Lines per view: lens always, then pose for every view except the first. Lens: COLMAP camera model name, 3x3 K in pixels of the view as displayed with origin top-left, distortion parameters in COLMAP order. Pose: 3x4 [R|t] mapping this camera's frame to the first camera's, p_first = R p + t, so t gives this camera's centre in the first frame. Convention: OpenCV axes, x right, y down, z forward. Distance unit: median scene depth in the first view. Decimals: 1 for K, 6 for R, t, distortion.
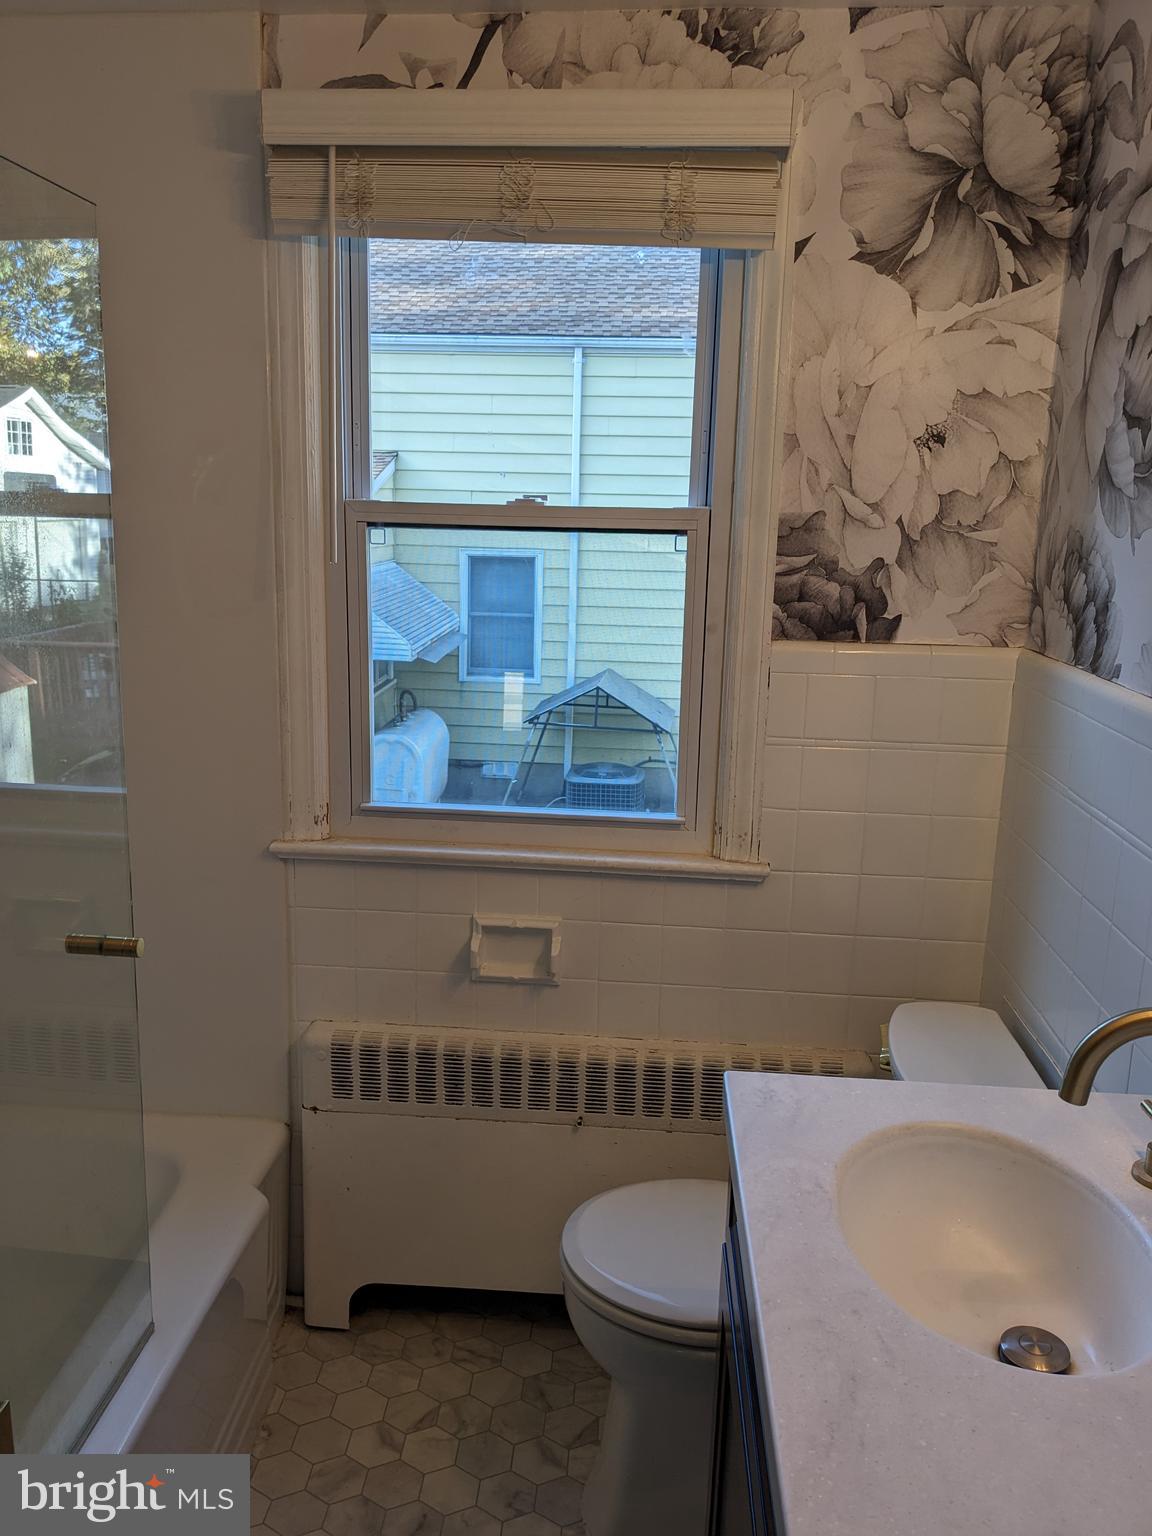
lens RADIAL K [[1218.2, 0, 576.0], [0, 1218.2, 768.0], [0, 0, 1]] dist [0.057482, -0.087910]
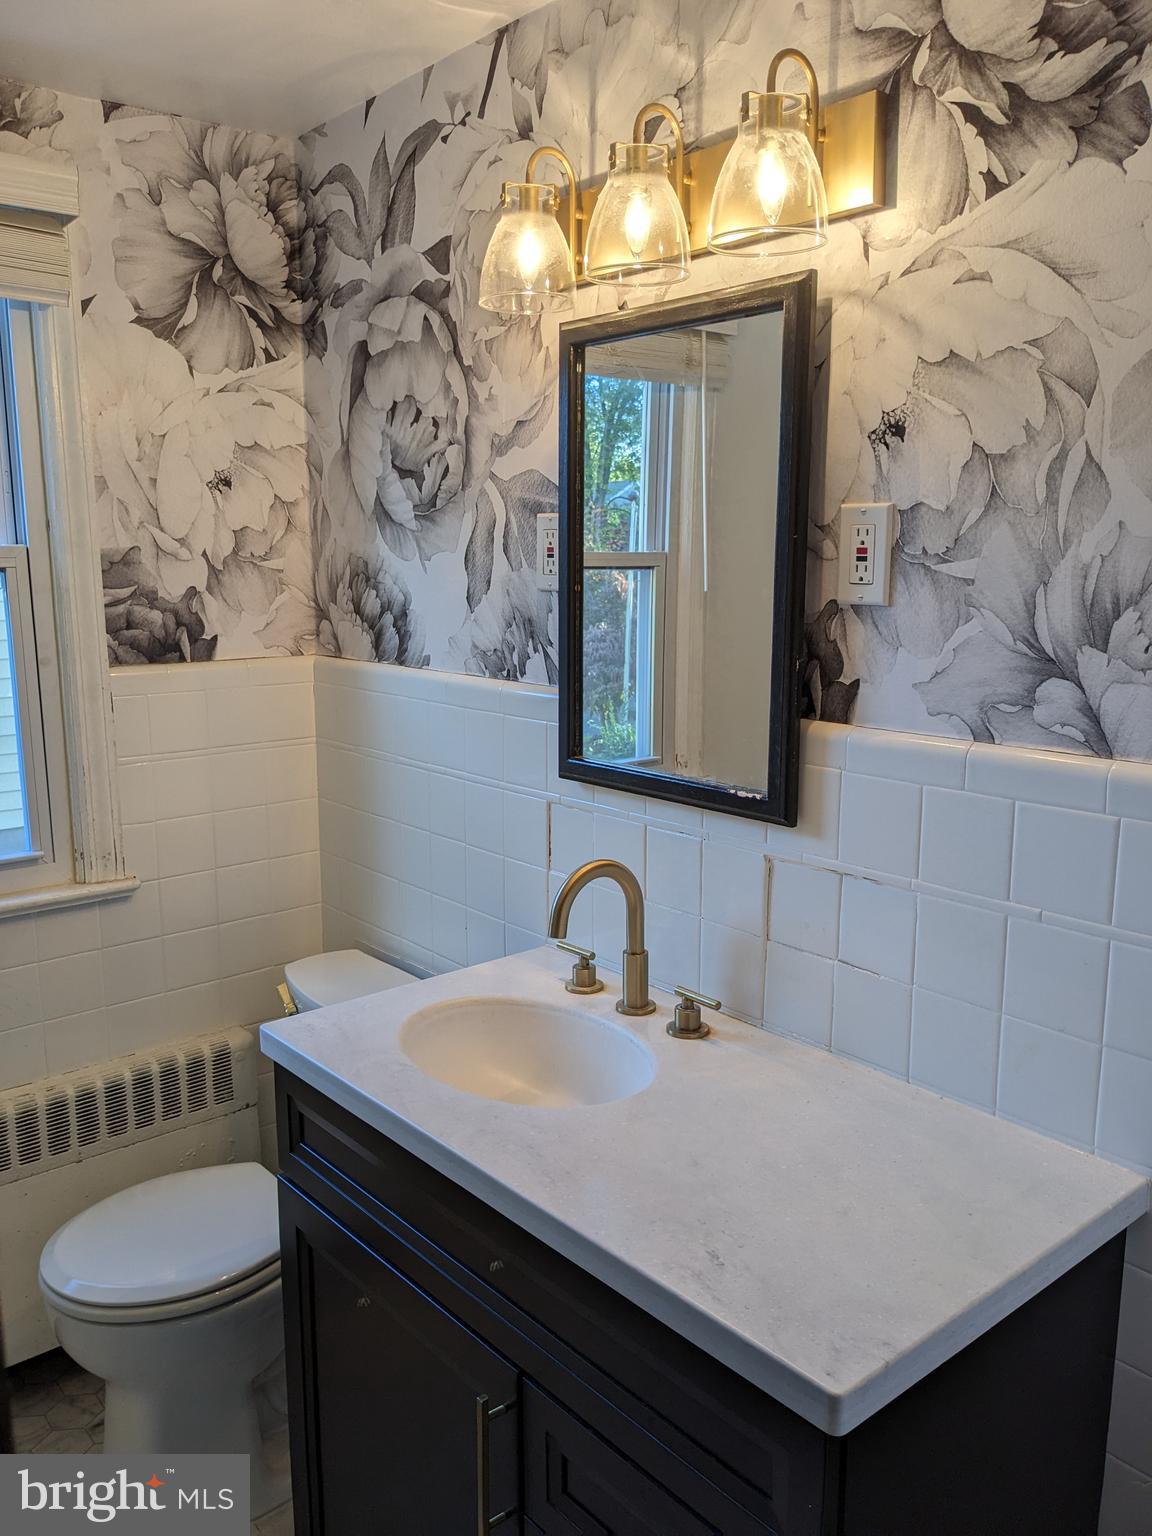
lens RADIAL K [[1210.4, 0, 578.4], [0, 1210.4, 761.7], [0, 0, 1]] dist [0.056743, -0.084791]
pose [[0.708802, -0.147517, 0.689811, -0.313817], [0.171755, 0.984551, 0.034064, 0.011004], [-0.684178, 0.094334, 0.723188, -0.042825]]
